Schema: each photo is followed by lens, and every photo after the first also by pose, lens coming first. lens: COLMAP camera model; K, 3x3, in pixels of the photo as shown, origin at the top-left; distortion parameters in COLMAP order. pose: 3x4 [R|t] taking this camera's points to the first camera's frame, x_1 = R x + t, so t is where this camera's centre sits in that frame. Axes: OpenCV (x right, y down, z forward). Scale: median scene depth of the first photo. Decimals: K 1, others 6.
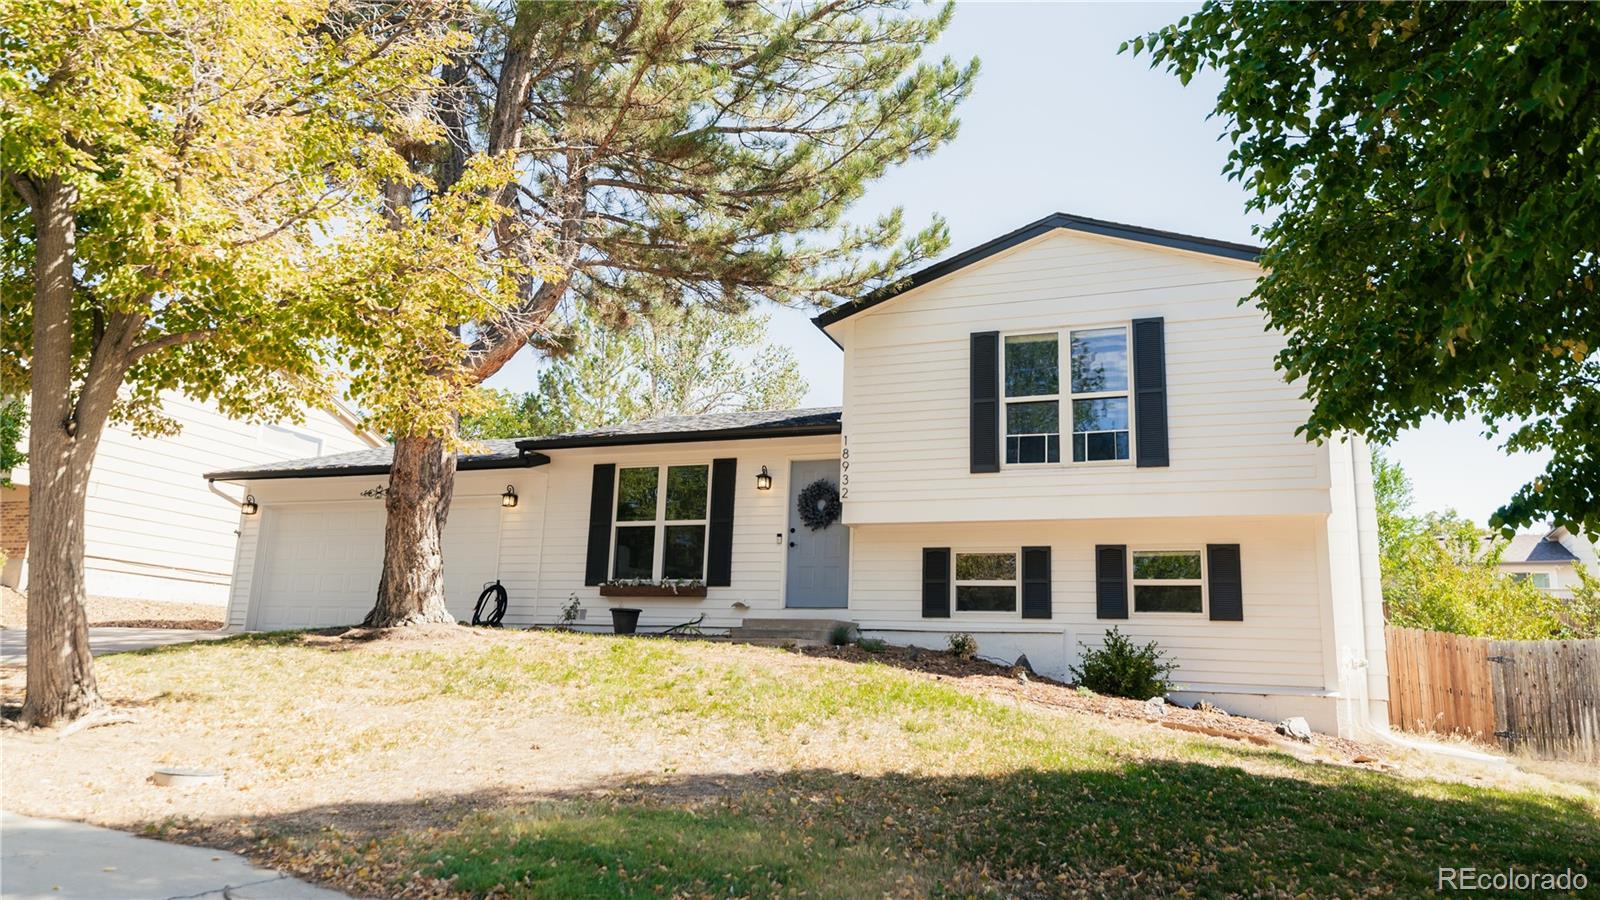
lens RADIAL K [[1080.6, 0, 800.0], [0, 1080.6, 450.0], [0, 0, 1]] dist [0.001366, 0.002035]
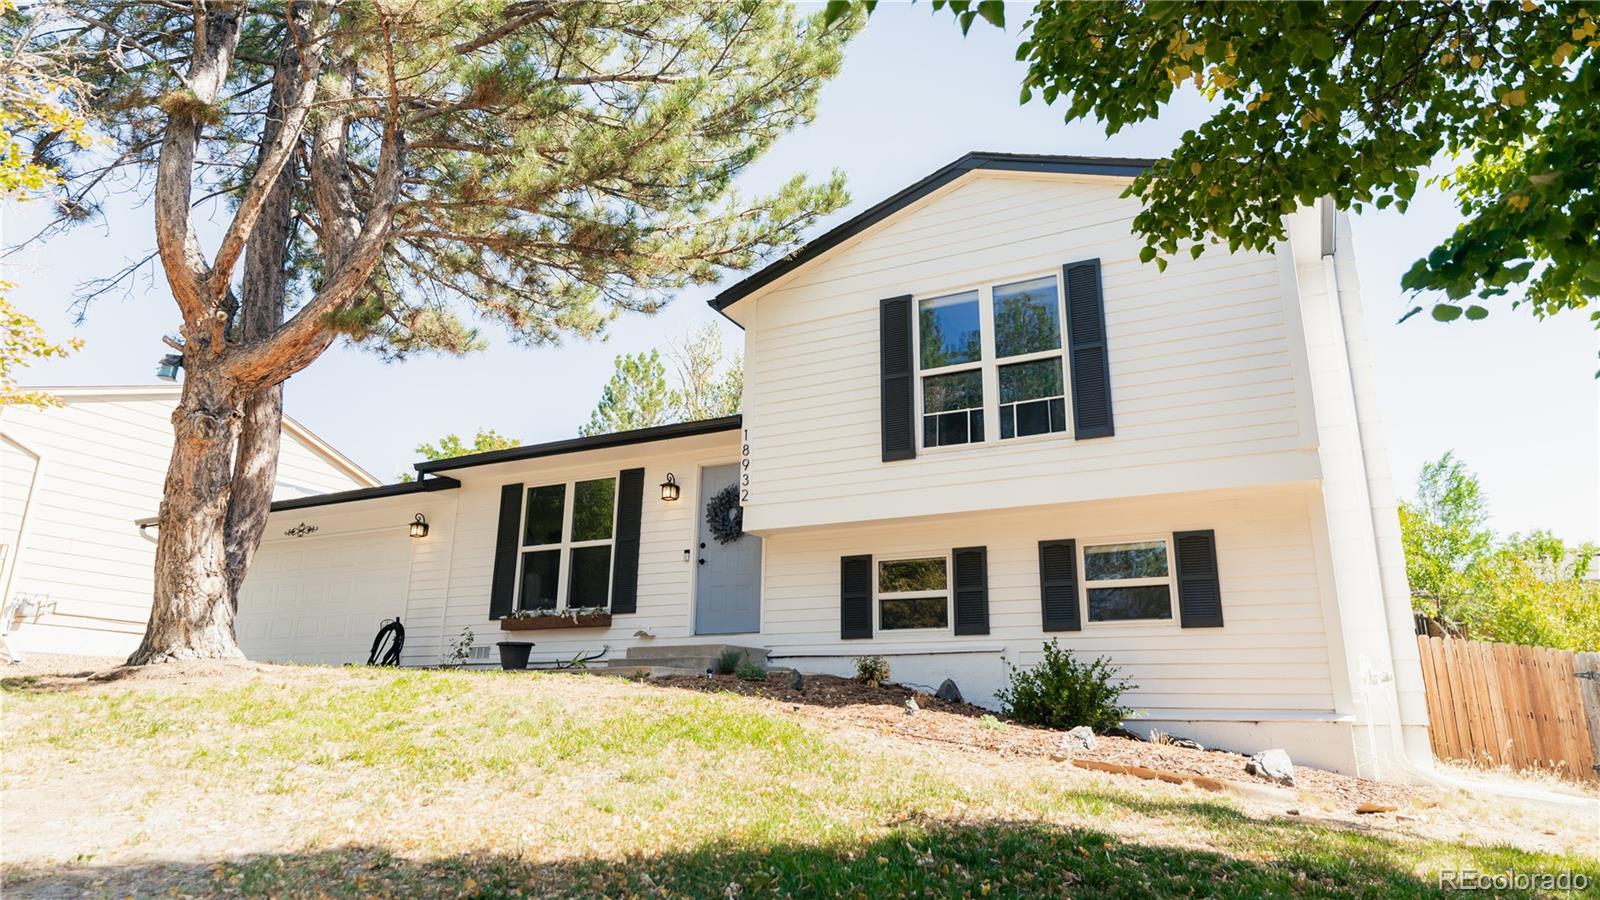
lens RADIAL K [[996.2, 0, 802.5], [0, 996.2, 434.4], [0, 0, 1]] dist [0.002180, -0.001307]
pose [[0.994468, -0.051951, -0.091295, 0.165696], [0.044519, 0.995667, -0.081637, 0.059704], [0.095140, 0.077121, 0.992472, 0.224862]]
